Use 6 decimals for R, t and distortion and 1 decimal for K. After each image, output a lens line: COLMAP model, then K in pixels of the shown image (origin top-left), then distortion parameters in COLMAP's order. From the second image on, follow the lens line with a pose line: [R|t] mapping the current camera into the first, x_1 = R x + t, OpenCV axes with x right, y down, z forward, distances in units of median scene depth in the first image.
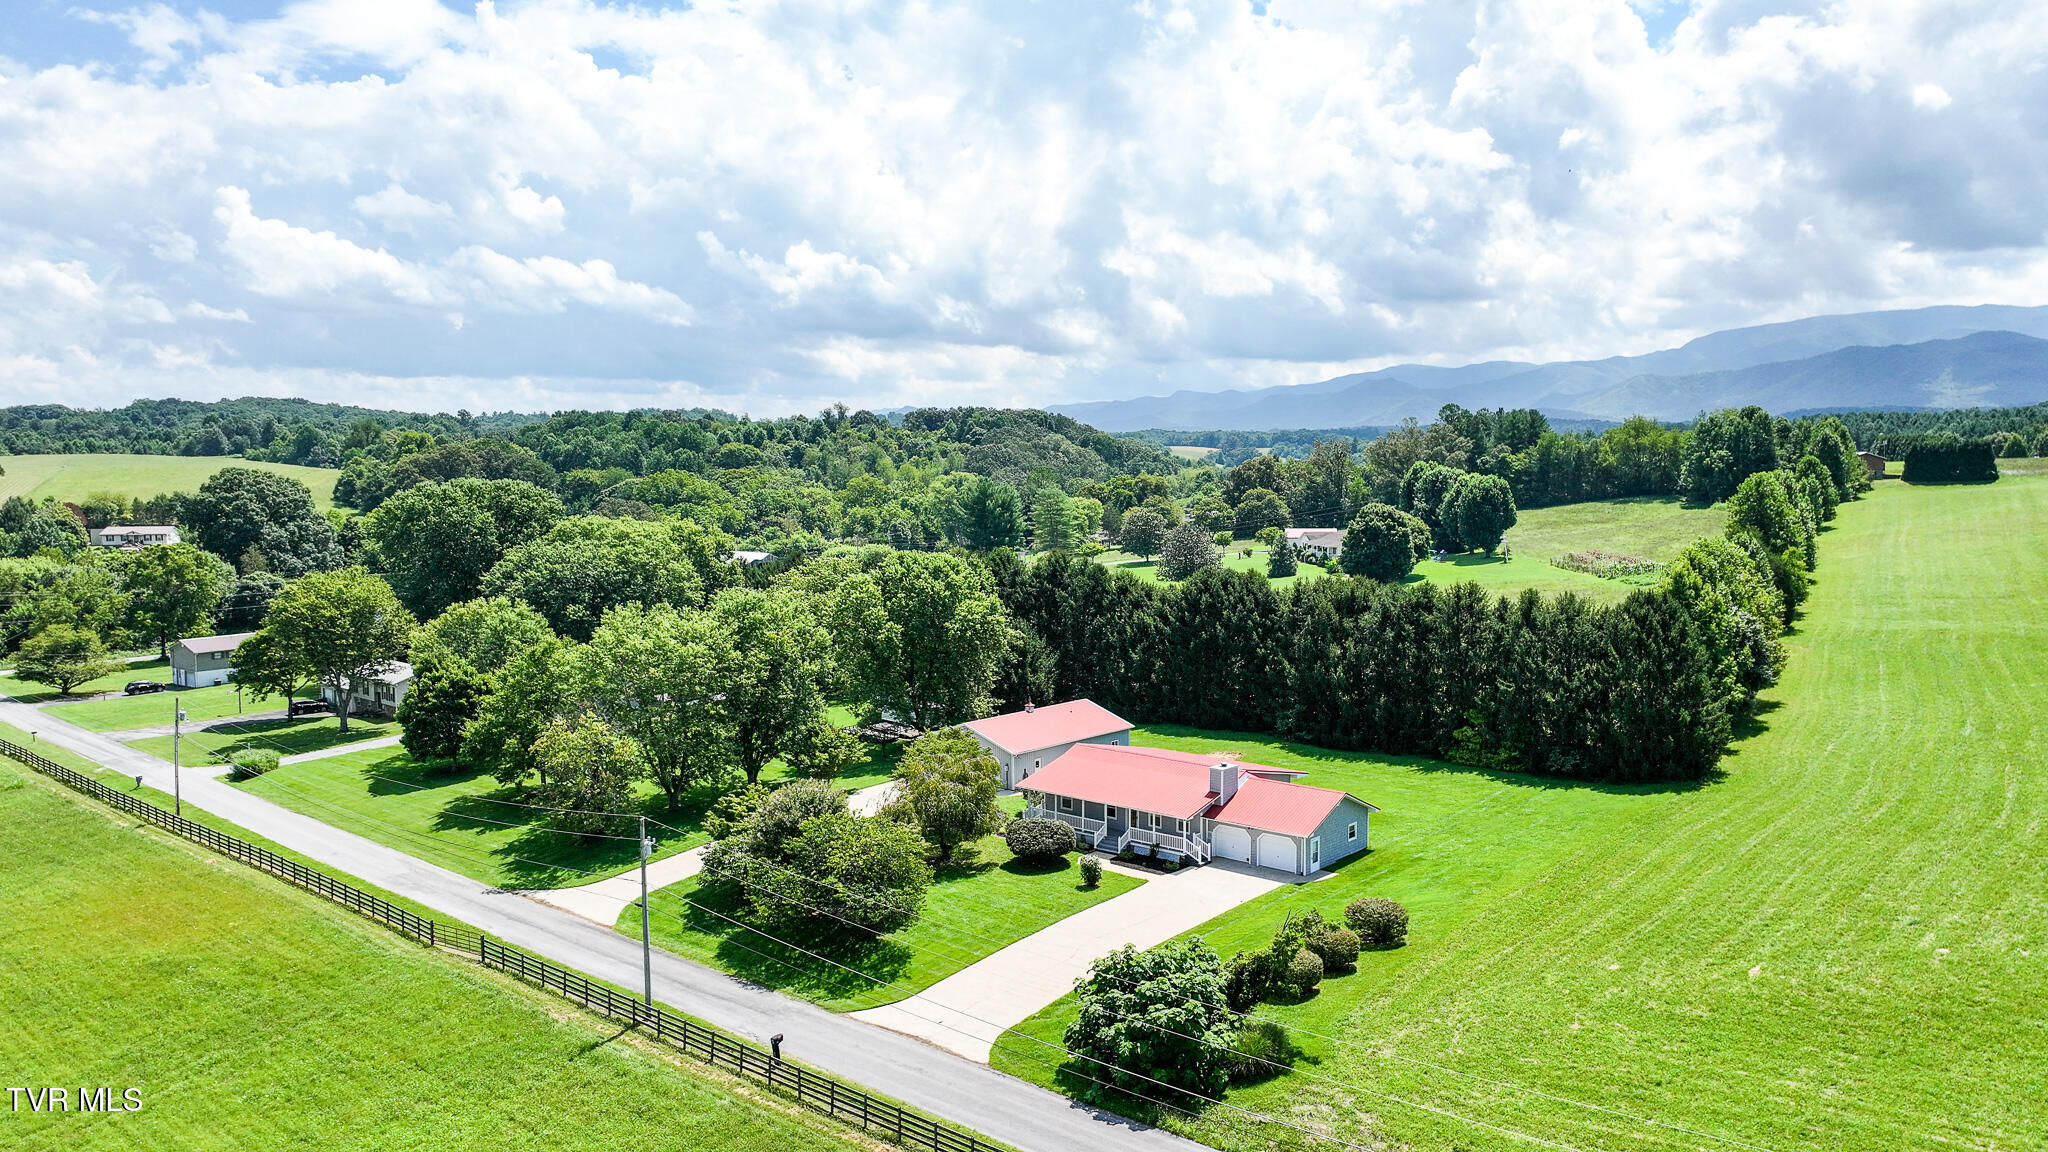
lens RADIAL K [[1452.3, 0, 1024.1], [0, 1452.3, 578.5], [0, 0, 1]] dist [0.010962, 0.008304]
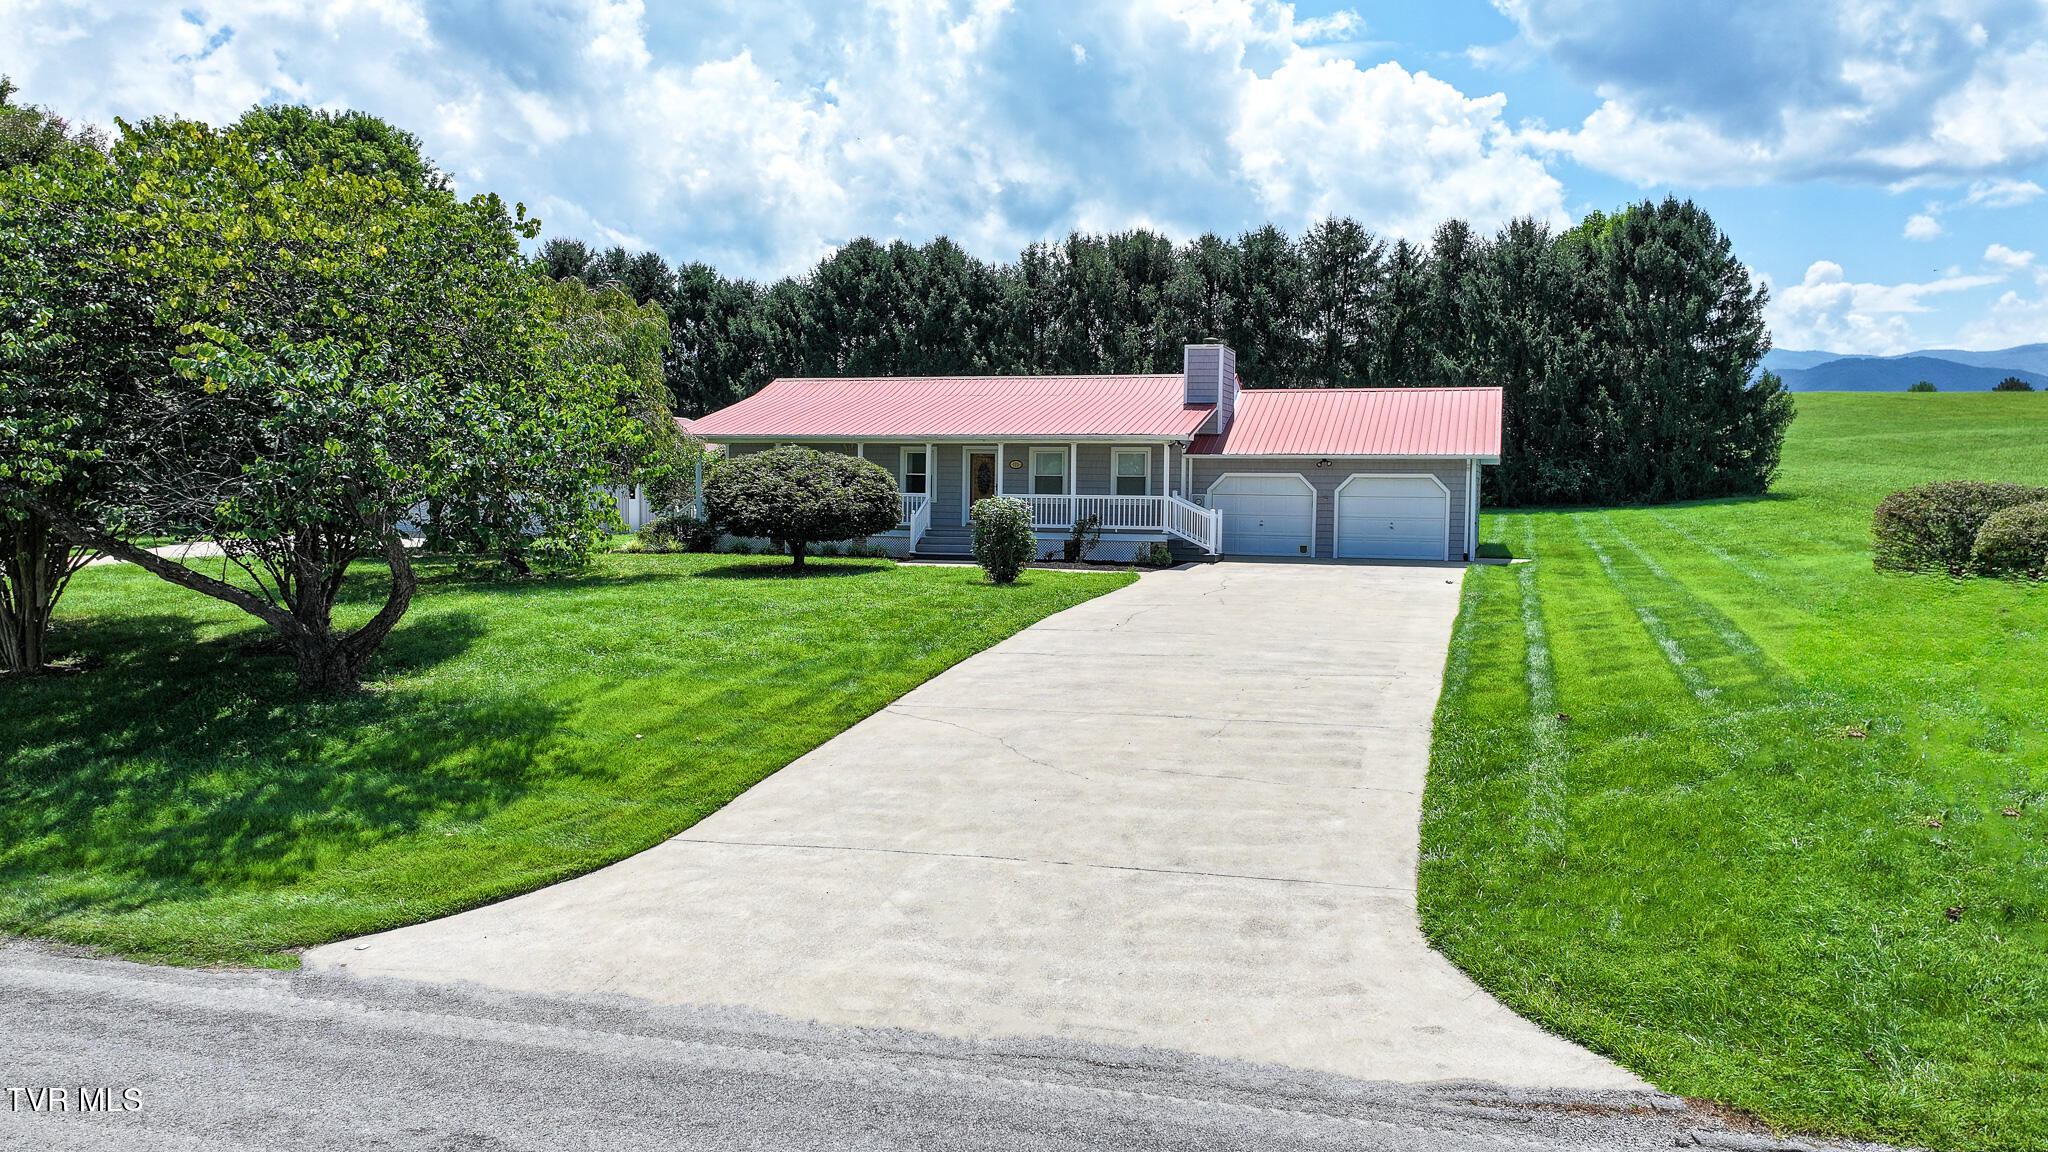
lens RADIAL K [[1452.3, 0, 1025.4], [0, 1452.3, 578.3], [0, 0, 1]] dist [0.010962, 0.008304]
pose [[0.905172, -0.001825, 0.425042, -0.071912], [0.013146, 0.999633, -0.023703, 0.162253], [-0.424842, 0.027043, 0.904863, 0.505590]]
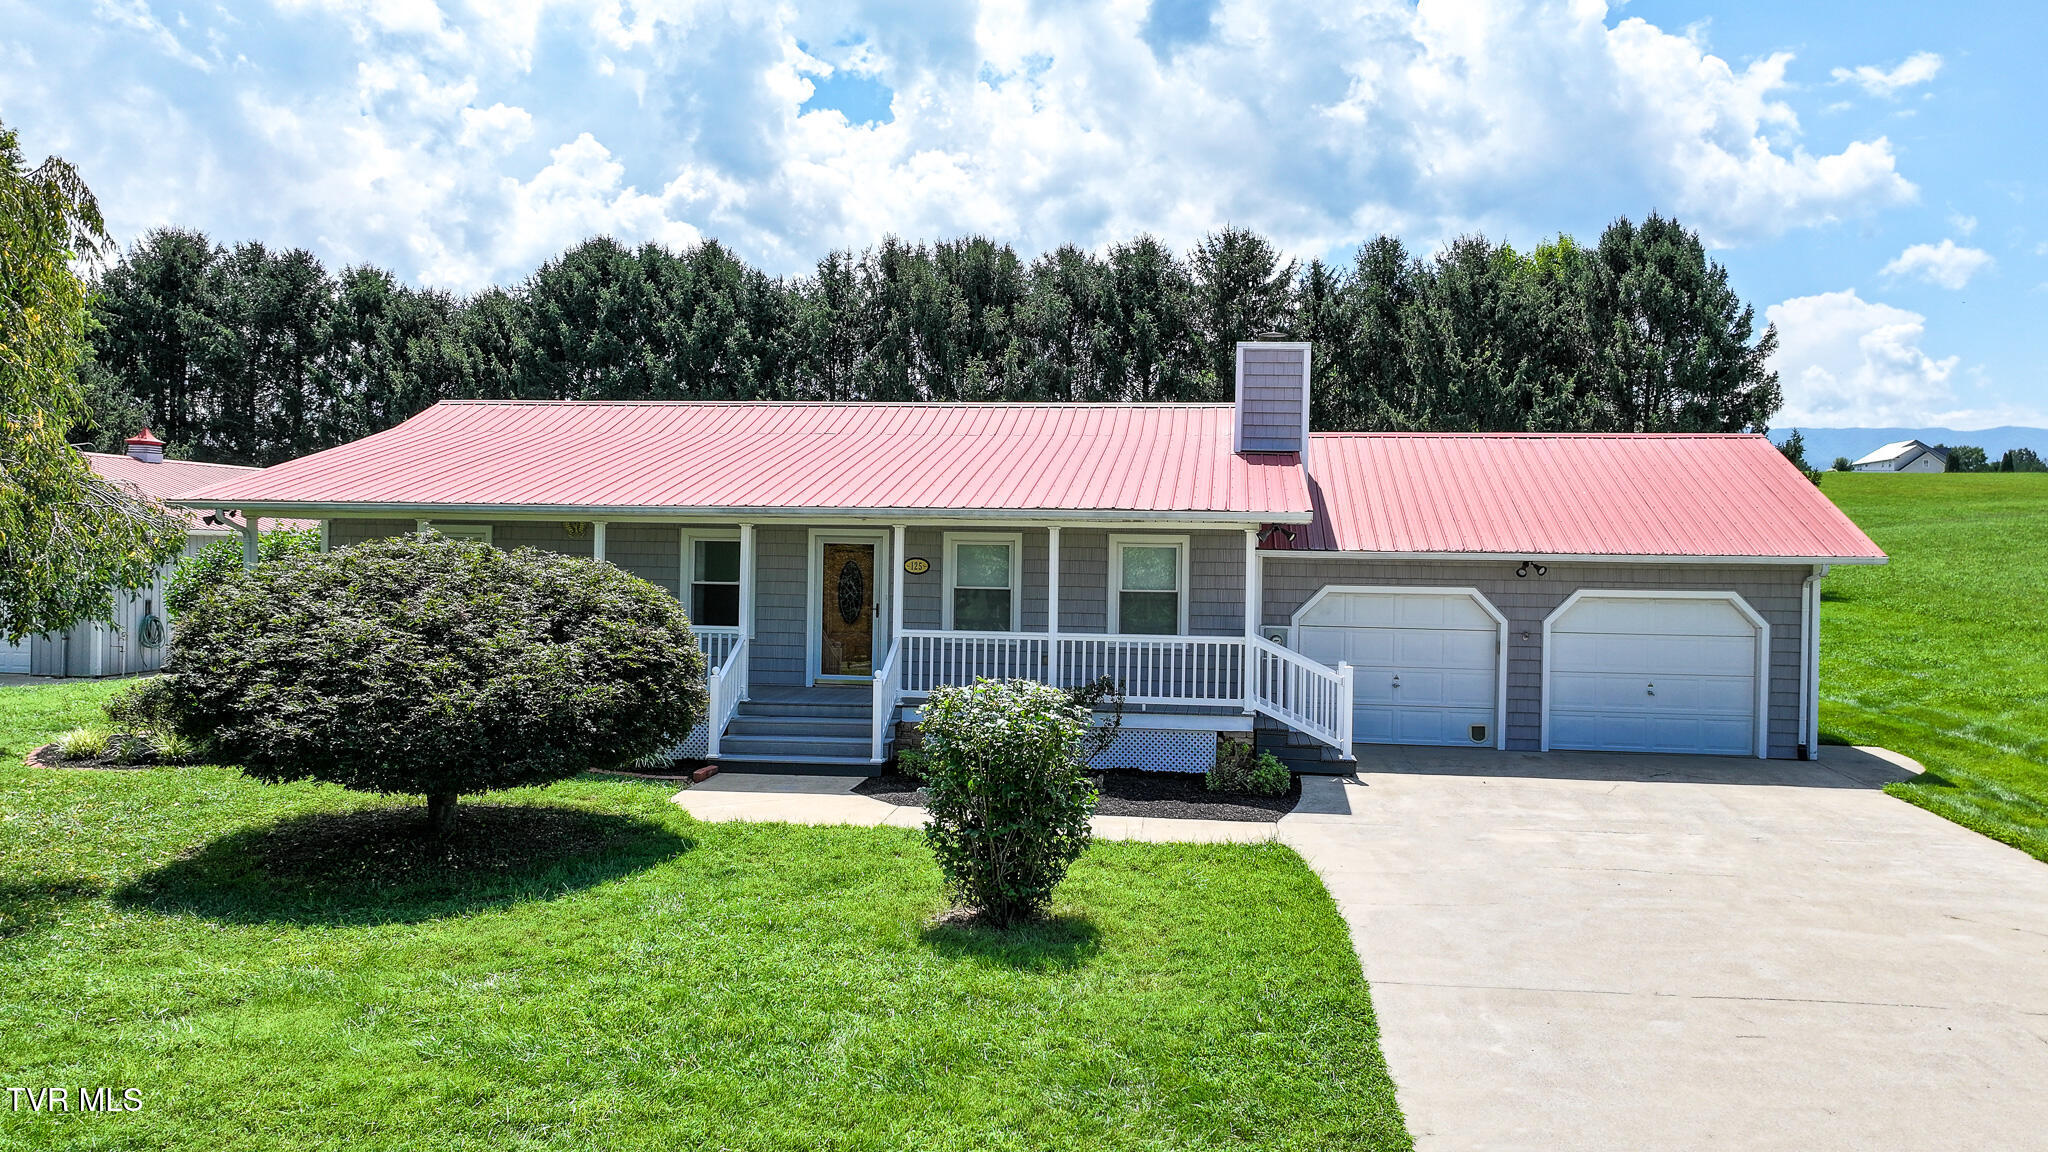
lens RADIAL K [[1452.3, 0, 1022.4], [0, 1452.3, 579.2], [0, 0, 1]] dist [0.010962, 0.008304]
pose [[0.818175, 0.018972, 0.574656, -0.021402], [0.023470, 0.997520, -0.066349, 0.142044], [-0.574490, 0.067773, 0.815701, 0.656177]]
